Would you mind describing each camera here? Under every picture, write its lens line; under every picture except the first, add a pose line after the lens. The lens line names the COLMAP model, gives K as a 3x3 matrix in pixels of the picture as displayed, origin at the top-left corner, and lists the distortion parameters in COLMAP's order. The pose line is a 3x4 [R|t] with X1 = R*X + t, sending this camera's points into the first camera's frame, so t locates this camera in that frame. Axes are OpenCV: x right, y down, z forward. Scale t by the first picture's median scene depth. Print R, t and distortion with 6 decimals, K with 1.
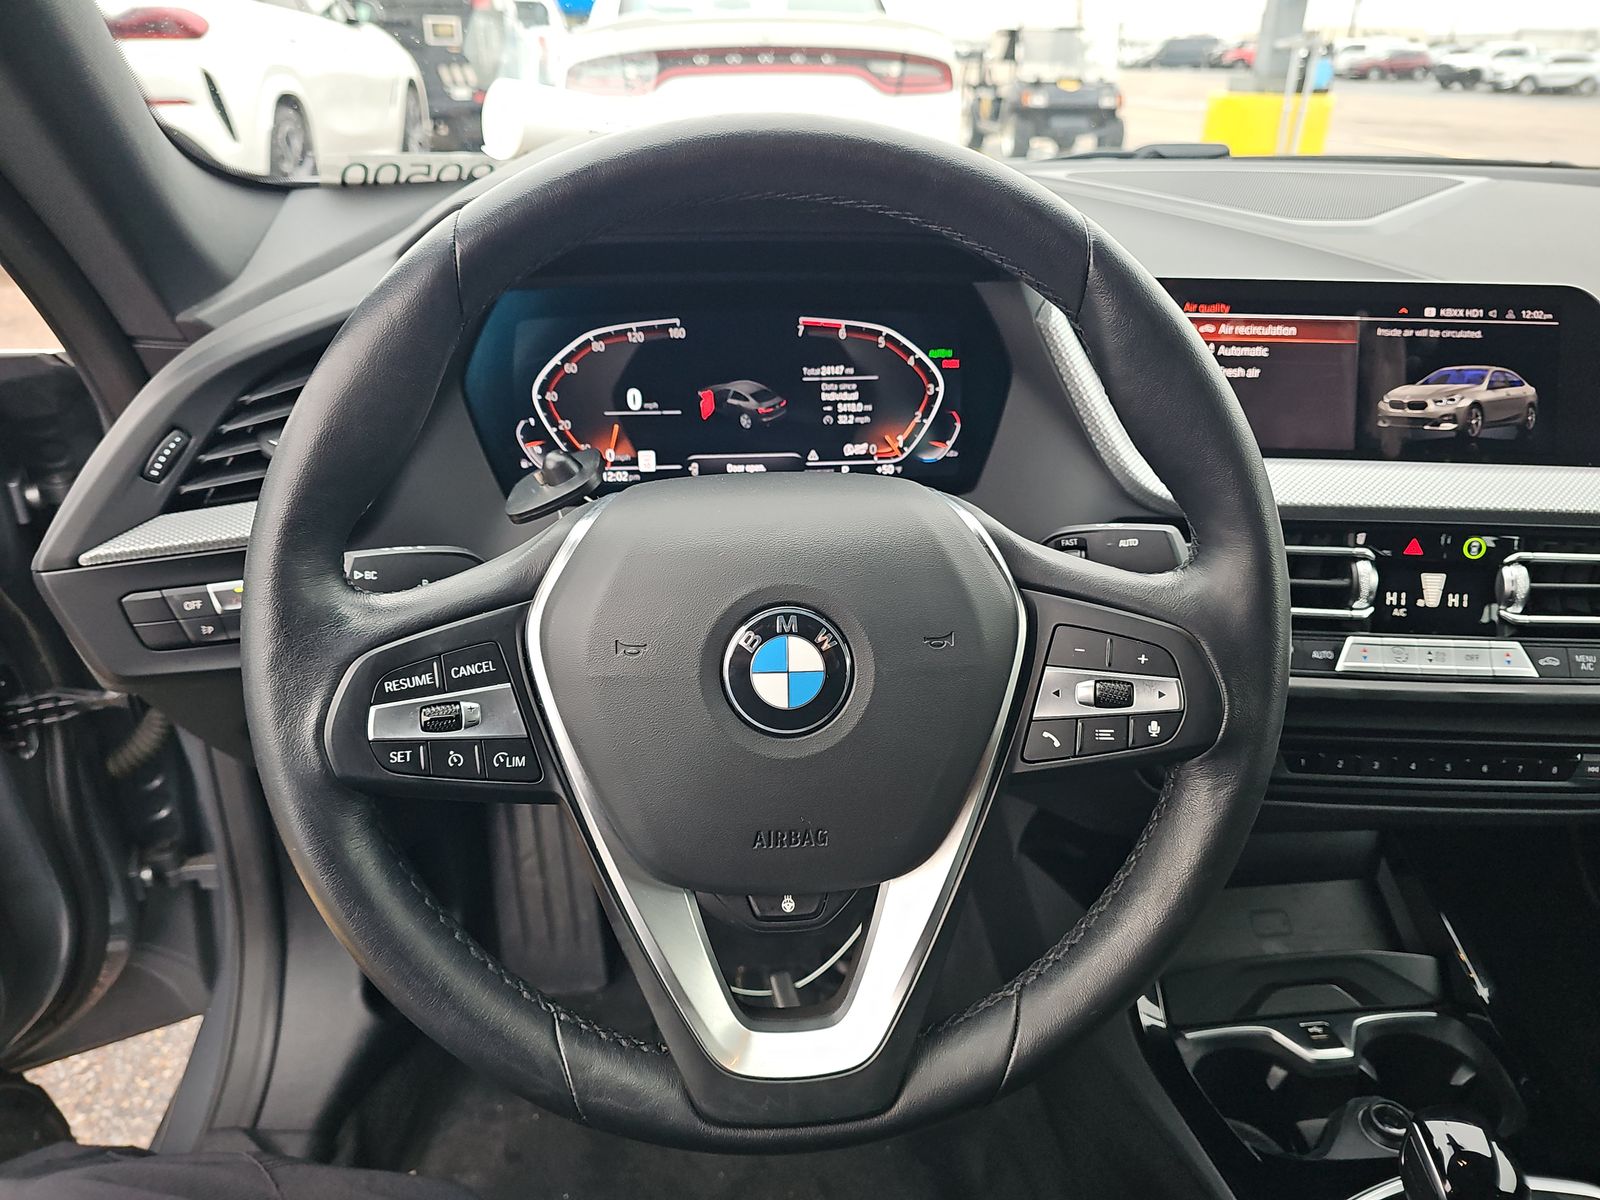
lens RADIAL K [[1064.6, 0, 788.3], [0, 1064.6, 622.8], [0, 0, 1]] dist [0.029071, -0.038341]
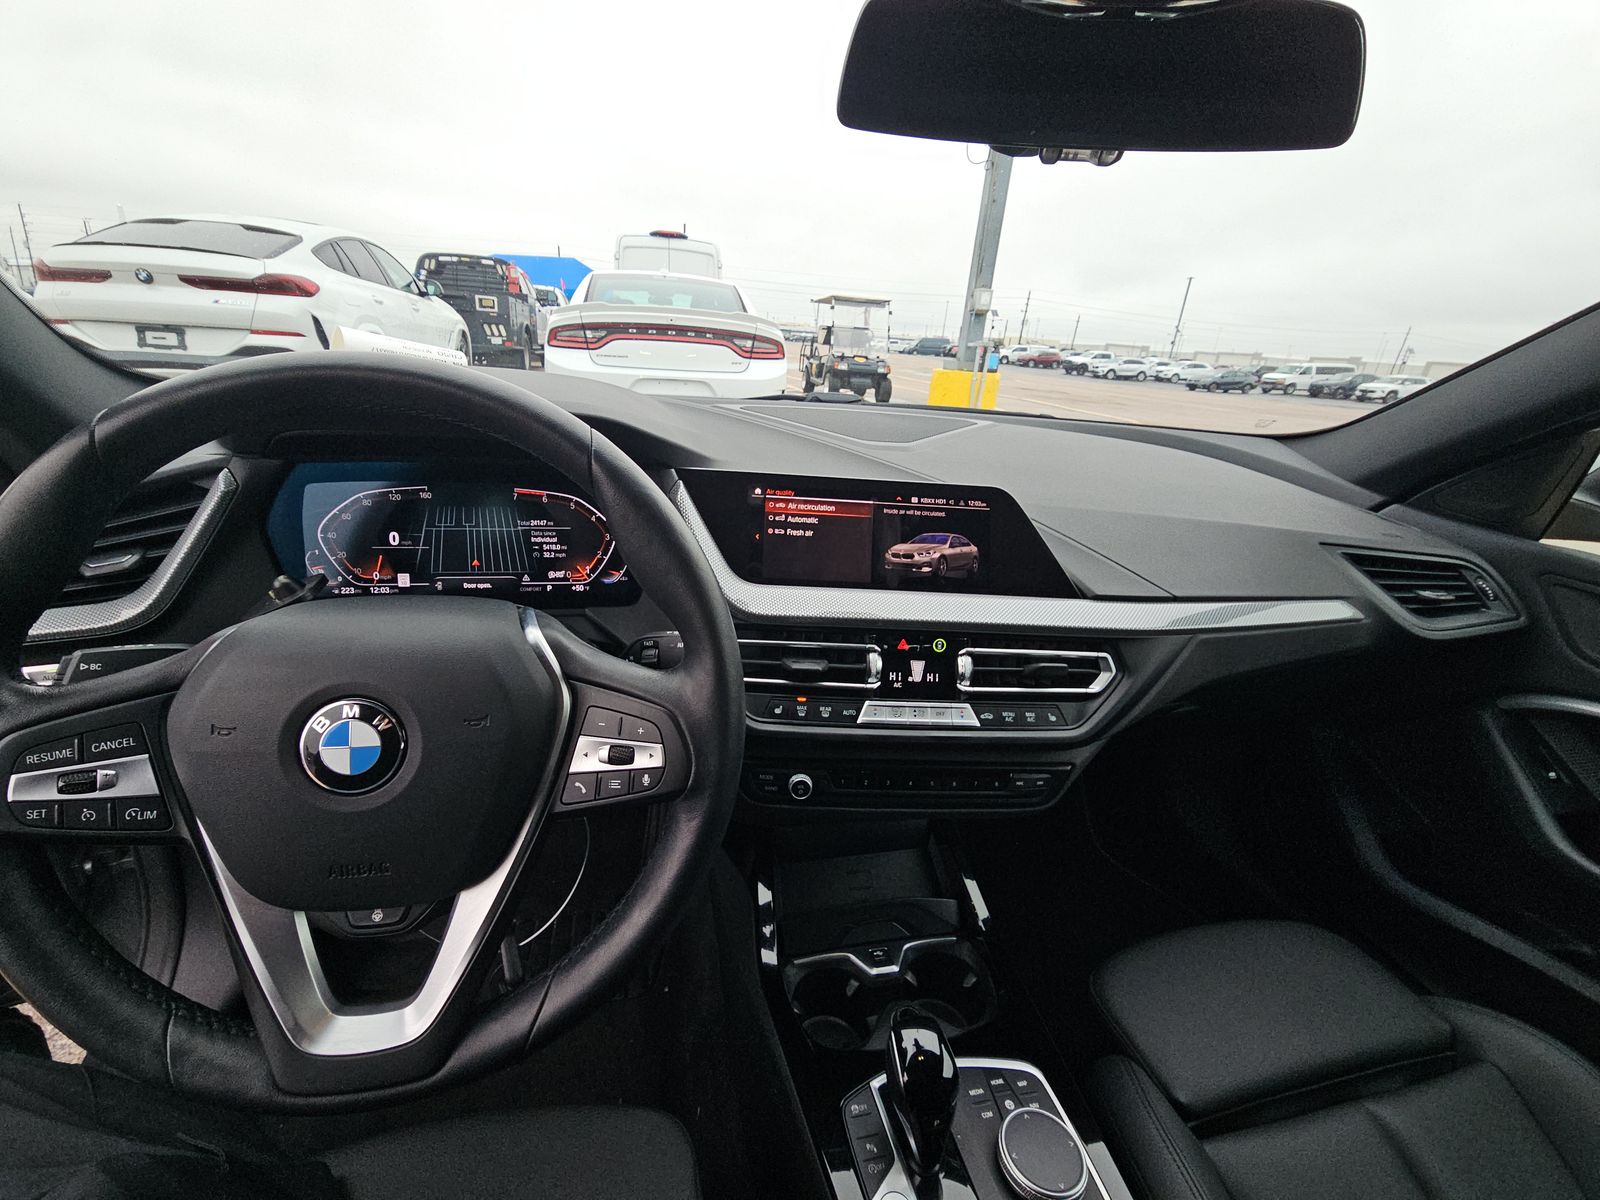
lens RADIAL K [[648.0, 0, 786.3], [0, 648.0, 607.5], [0, 0, 1]] dist [-0.001447, -0.003127]
pose [[0.992010, 0.014535, 0.125319, 0.280730], [-0.003222, 0.995936, -0.090006, -0.036719], [-0.126118, 0.088883, 0.988025, 0.061494]]
